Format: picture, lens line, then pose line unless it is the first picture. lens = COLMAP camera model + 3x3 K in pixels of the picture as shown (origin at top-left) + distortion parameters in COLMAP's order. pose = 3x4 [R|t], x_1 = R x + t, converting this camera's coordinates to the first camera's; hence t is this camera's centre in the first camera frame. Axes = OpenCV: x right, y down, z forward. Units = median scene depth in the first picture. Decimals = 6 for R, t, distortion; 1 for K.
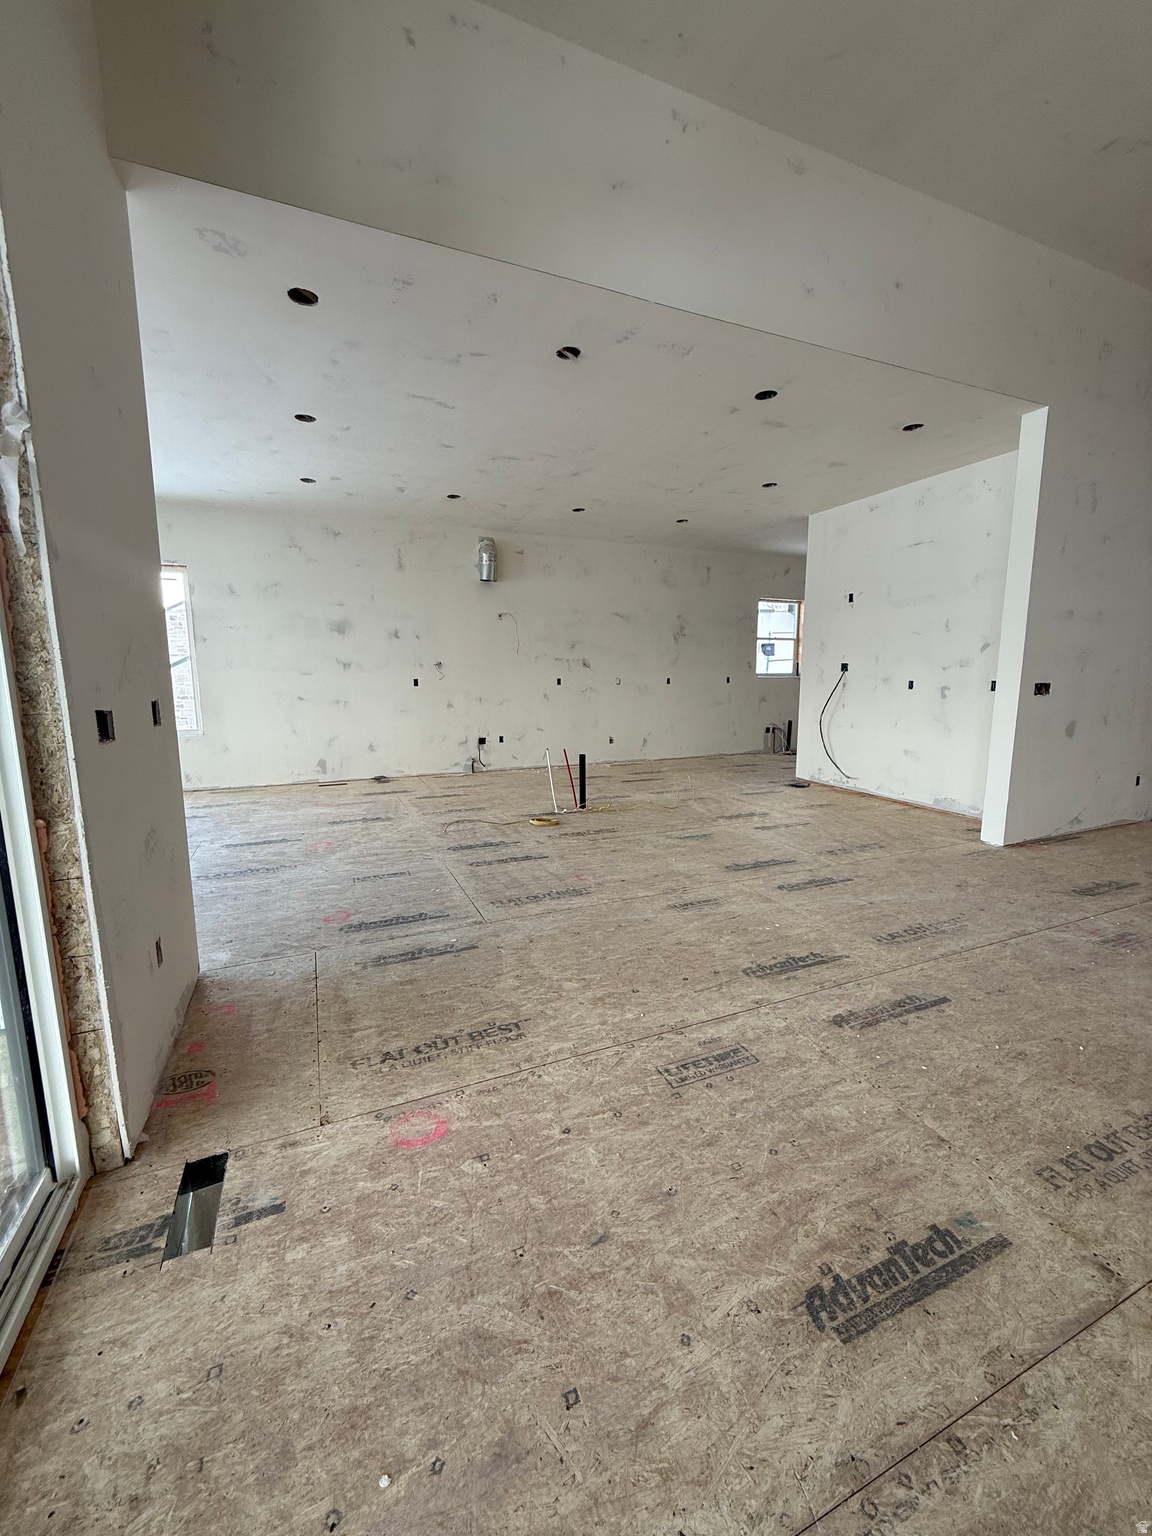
lens RADIAL K [[610.1, 0, 577.1], [0, 610.1, 765.1], [0, 0, 1]] dist [-0.002190, 0.000545]
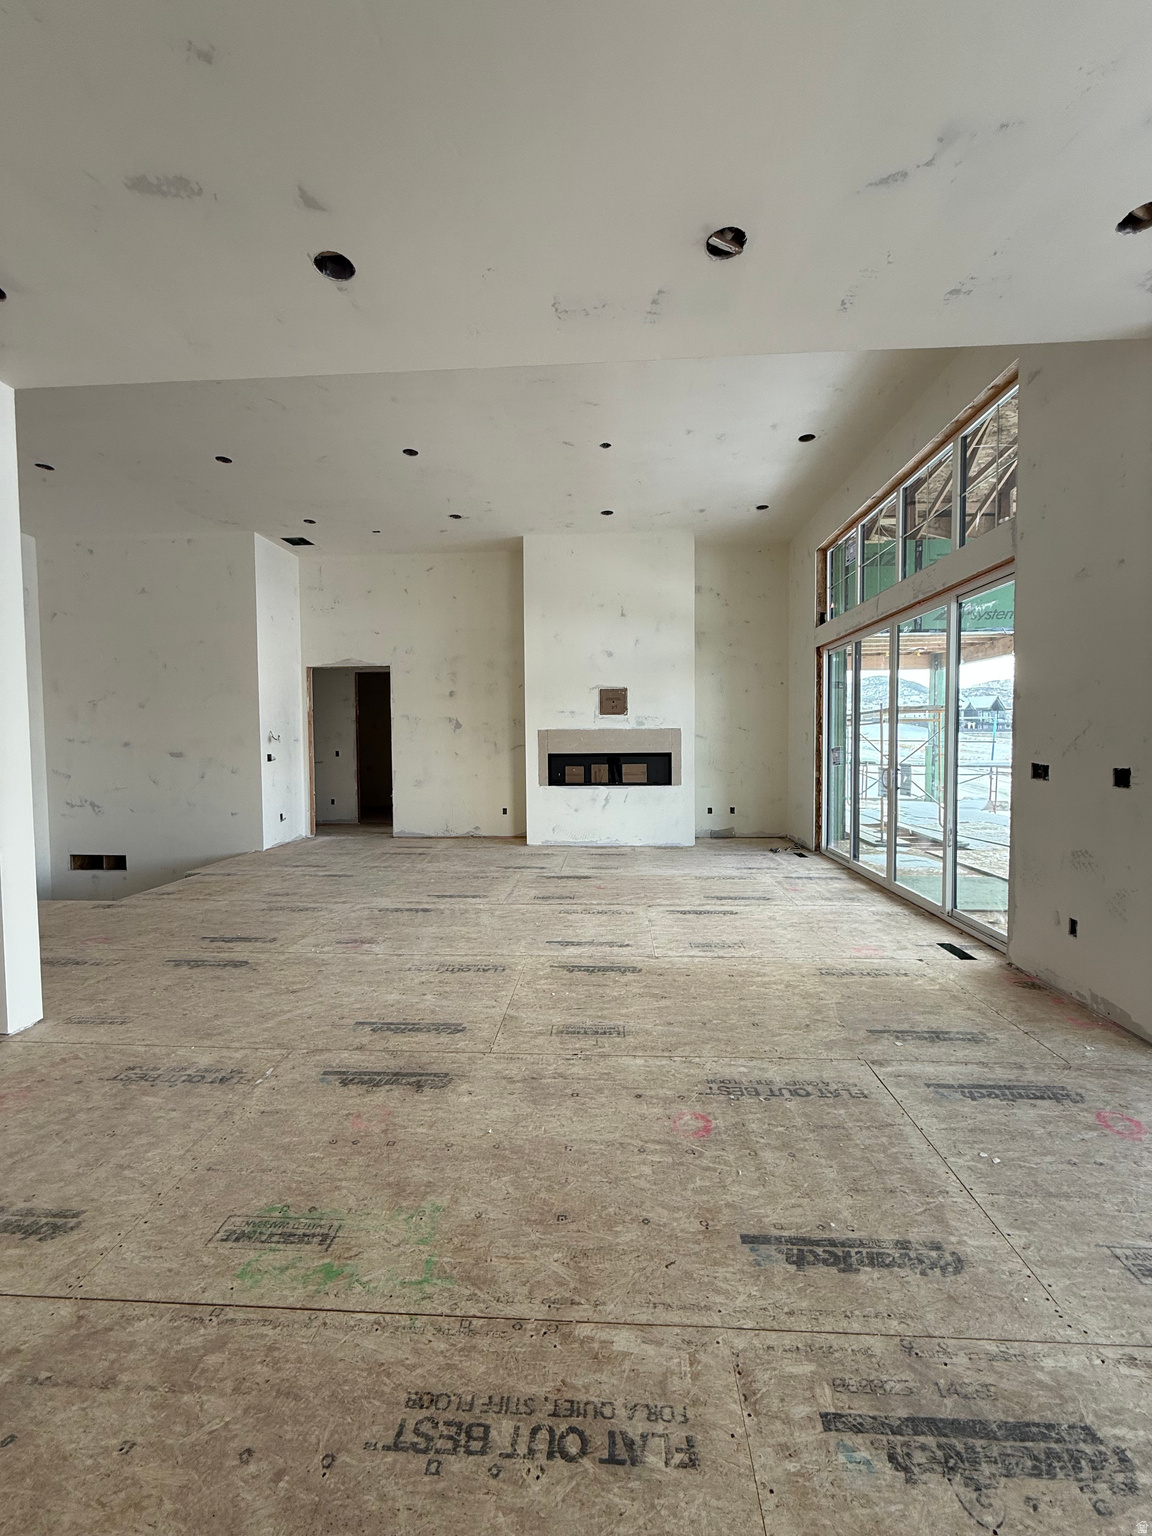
lens RADIAL K [[610.1, 0, 577.3], [0, 610.1, 764.9], [0, 0, 1]] dist [-0.002190, 0.000545]
pose [[-0.892440, -0.006831, 0.451113, -0.156917], [0.081234, 0.981111, 0.175561, -0.271140], [-0.443792, 0.193324, -0.875029, 1.656057]]
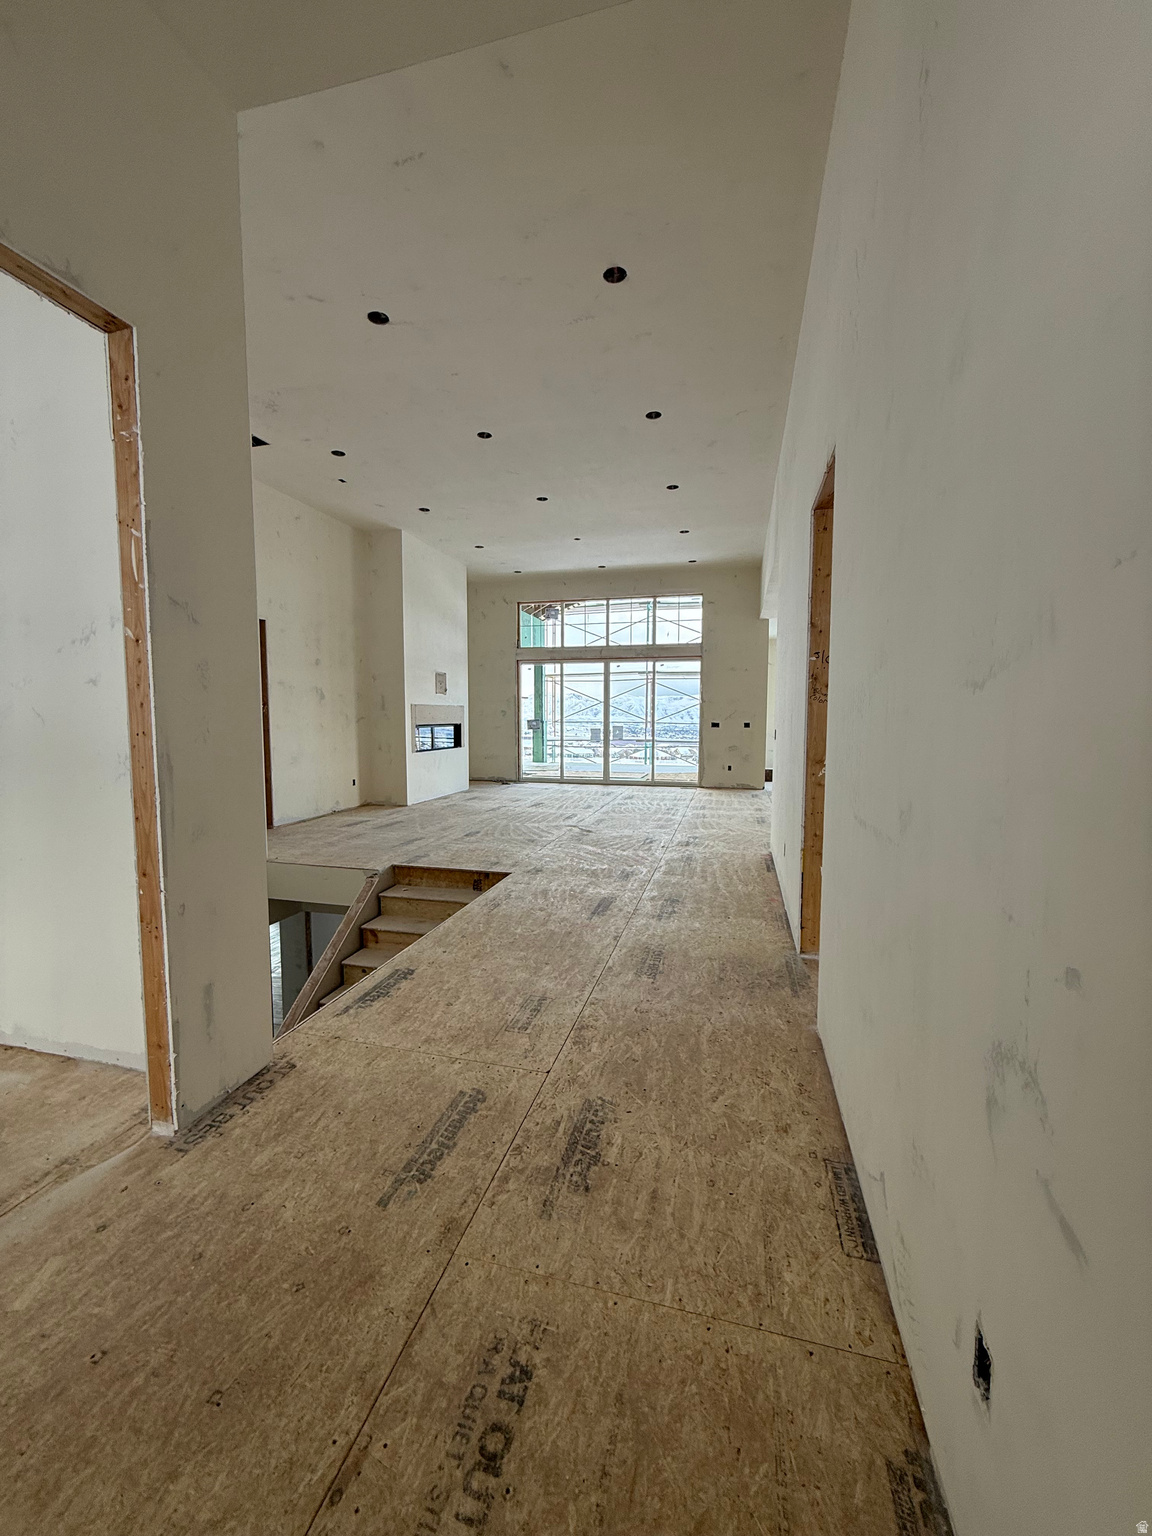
lens RADIAL K [[610.1, 0, 578.9], [0, 610.1, 767.2], [0, 0, 1]] dist [-0.002190, 0.000545]
pose [[-0.611223, 0.069696, -0.788383, 2.614277], [-0.121676, 0.975998, 0.180616, -0.306996], [0.782049, 0.206325, -0.588073, 1.858998]]
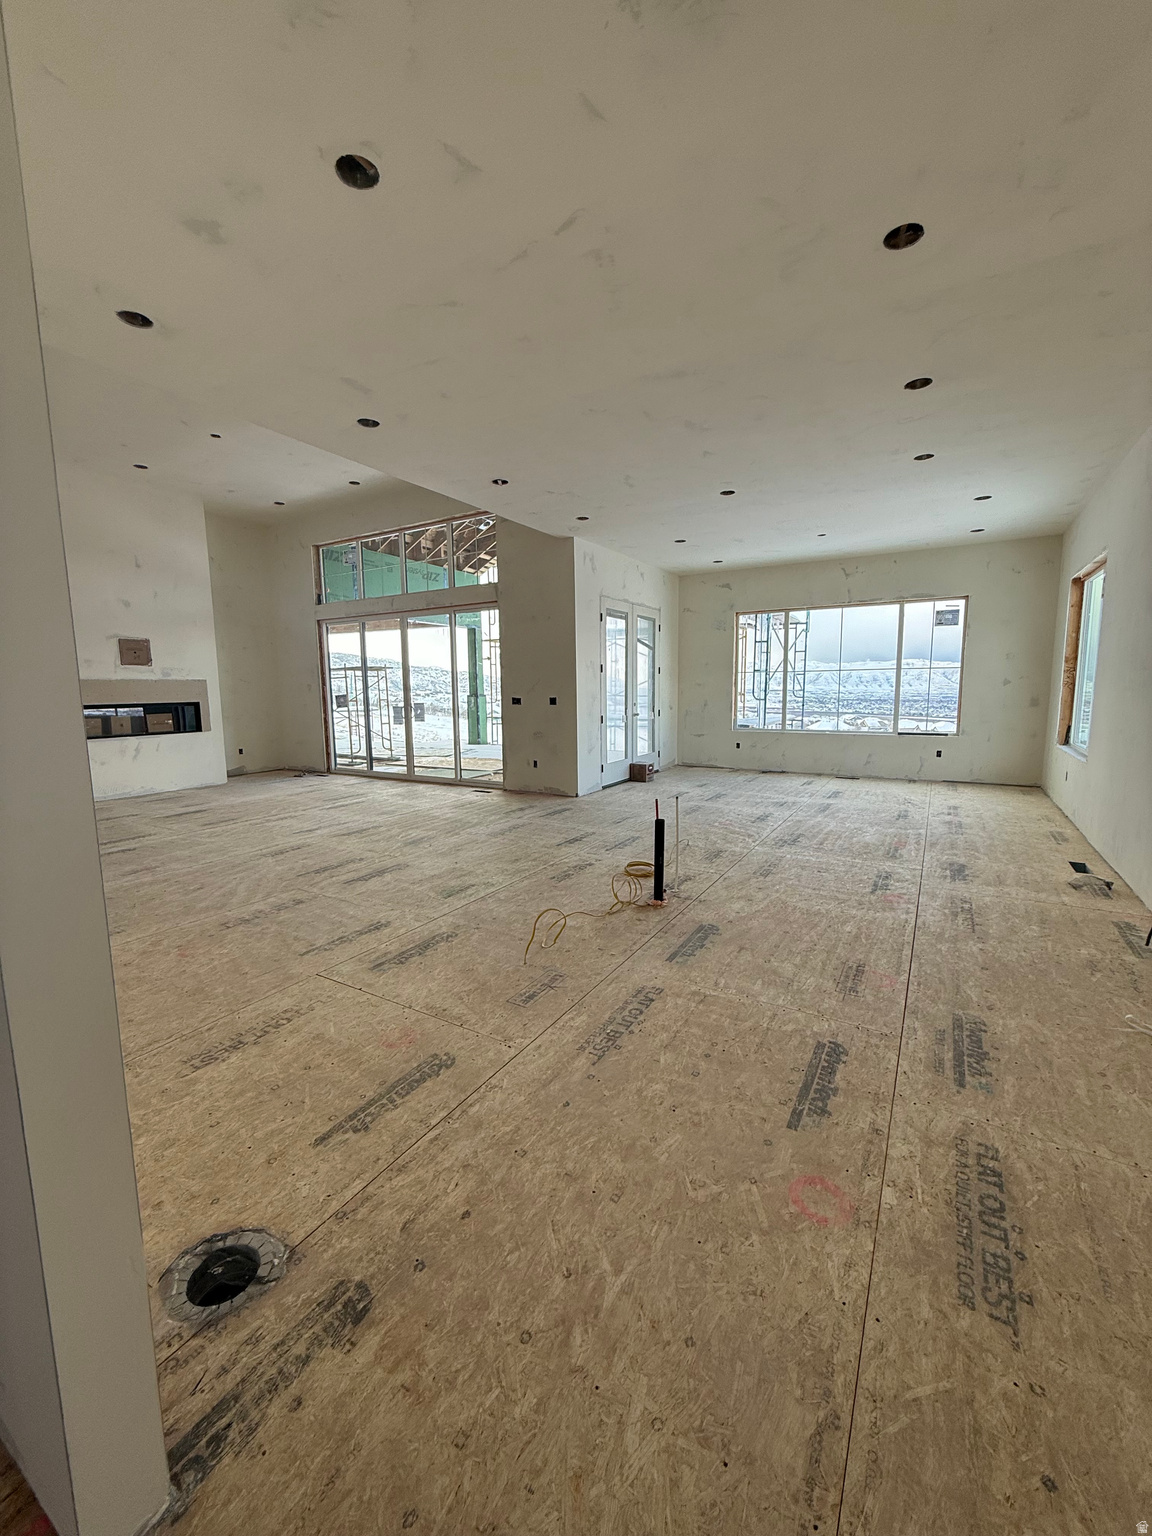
lens RADIAL K [[610.1, 0, 576.4], [0, 610.1, 765.1], [0, 0, 1]] dist [-0.002190, 0.000545]
pose [[-0.812132, 0.087971, -0.576804, 0.745512], [-0.074544, 0.964824, 0.252107, -0.382126], [0.578692, 0.247741, -0.777007, 2.391194]]
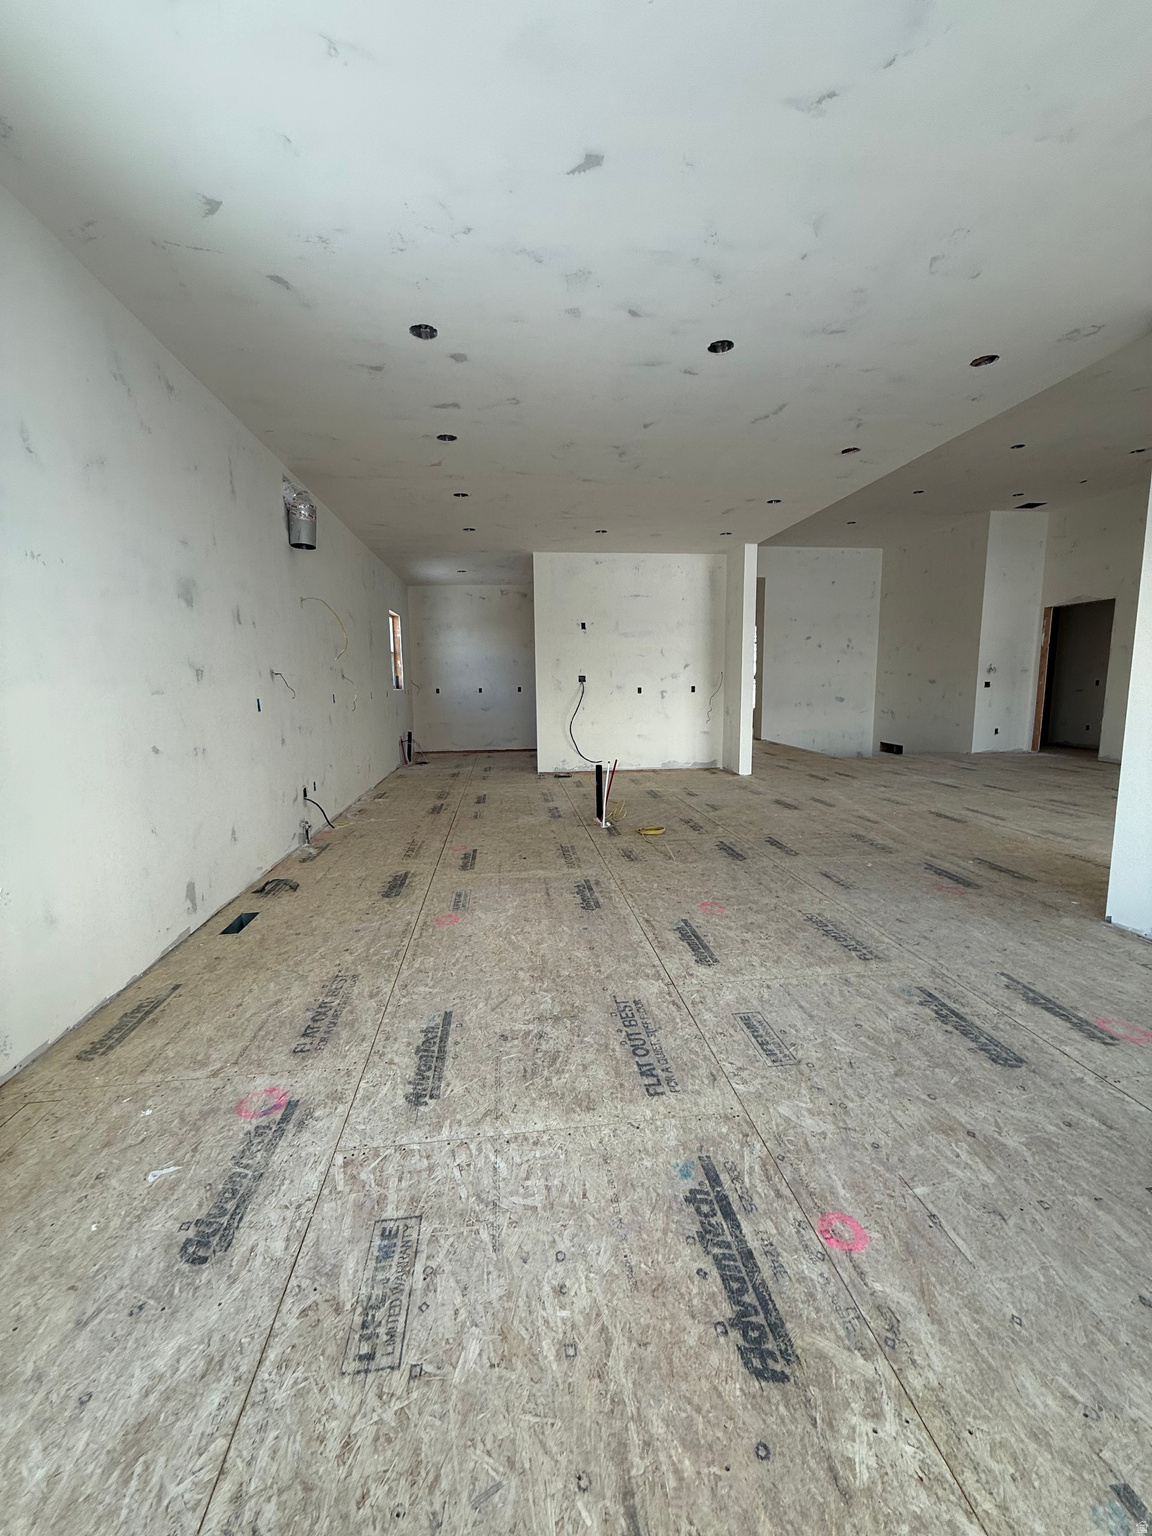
lens RADIAL K [[610.1, 0, 574.6], [0, 610.1, 765.6], [0, 0, 1]] dist [-0.002190, 0.000545]
pose [[0.289840, -0.132235, 0.947896, -1.567461], [0.156614, 0.983612, 0.089330, -0.185603], [-0.944174, 0.122563, 0.305800, 1.222360]]
